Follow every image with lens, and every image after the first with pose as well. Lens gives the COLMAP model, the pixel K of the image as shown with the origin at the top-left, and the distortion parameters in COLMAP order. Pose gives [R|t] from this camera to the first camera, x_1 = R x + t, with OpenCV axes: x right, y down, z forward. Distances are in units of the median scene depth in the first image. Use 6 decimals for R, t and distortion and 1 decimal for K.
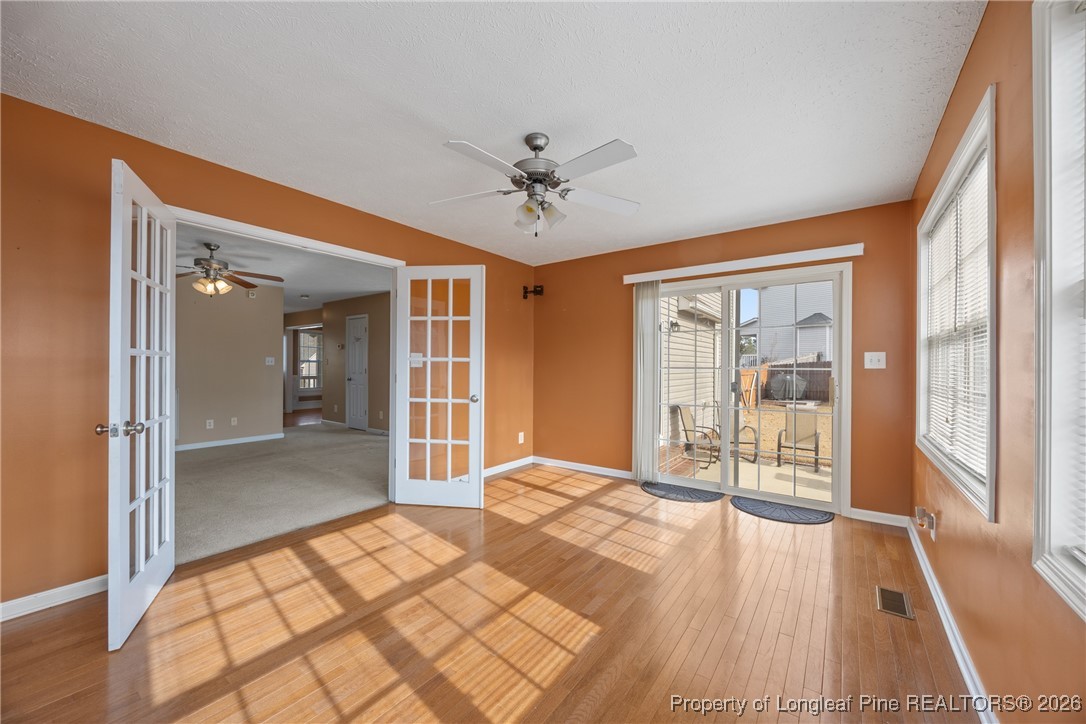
lens RADIAL K [[415.7, 0, 534.2], [0, 415.7, 364.1], [0, 0, 1]] dist [-0.002602, 0.000284]
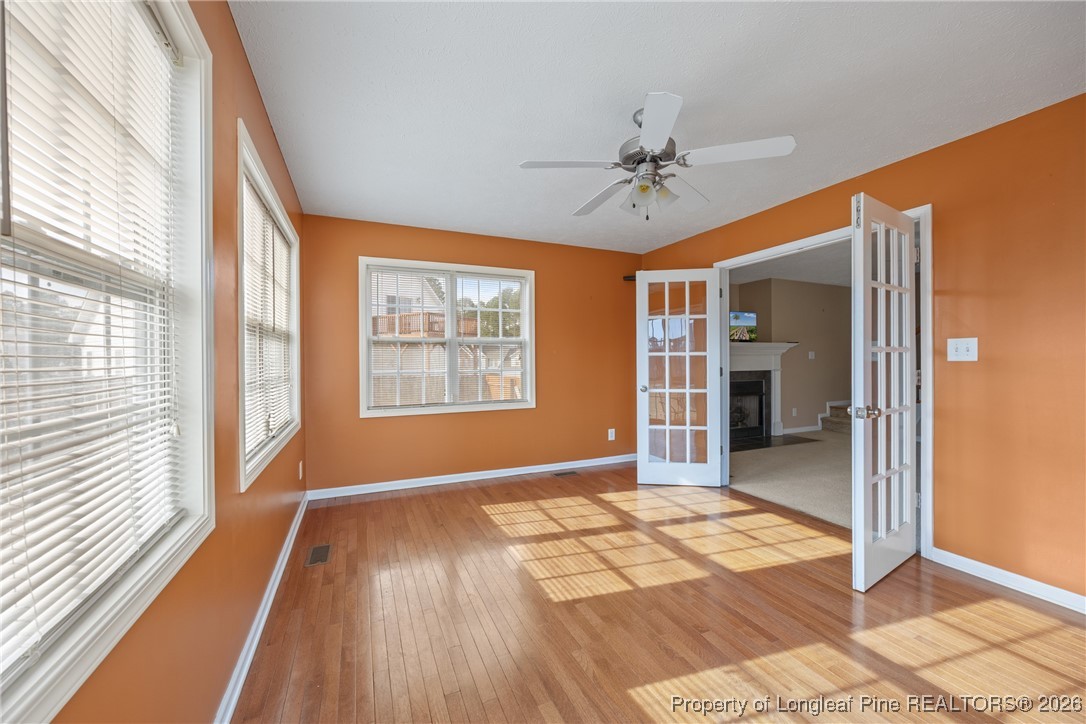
lens RADIAL K [[415.7, 0, 535.1], [0, 415.7, 362.3], [0, 0, 1]] dist [-0.002602, 0.000284]
pose [[-0.507156, -0.003083, -0.861849, 0.907719], [0.005509, 0.999962, -0.006819, 0.021492], [0.861836, -0.008207, -0.507120, 1.233105]]
